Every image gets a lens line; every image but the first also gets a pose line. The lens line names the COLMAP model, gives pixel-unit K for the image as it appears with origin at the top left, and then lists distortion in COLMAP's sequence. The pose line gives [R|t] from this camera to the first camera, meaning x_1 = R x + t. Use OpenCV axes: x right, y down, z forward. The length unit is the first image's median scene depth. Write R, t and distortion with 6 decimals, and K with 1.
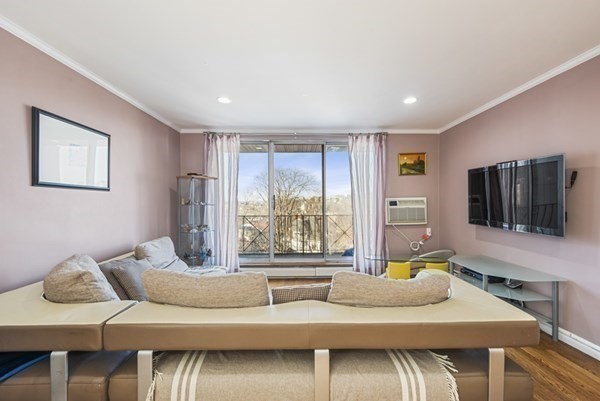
lens RADIAL K [[240.5, 0, 305.9], [0, 240.5, 201.9], [0, 0, 1]] dist [0.001483, 0.000127]
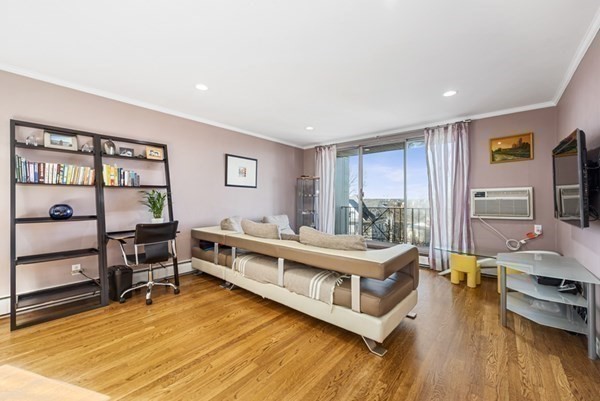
lens RADIAL K [[239.9, 0, 300.4], [0, 239.9, 190.1], [0, 0, 1]] dist [-0.000910, -0.000197]
pose [[0.749685, -0.021593, -0.661443, 0.459458], [-0.004991, 0.999255, -0.038277, 0.027541], [0.661776, 0.031997, 0.749018, -0.138042]]
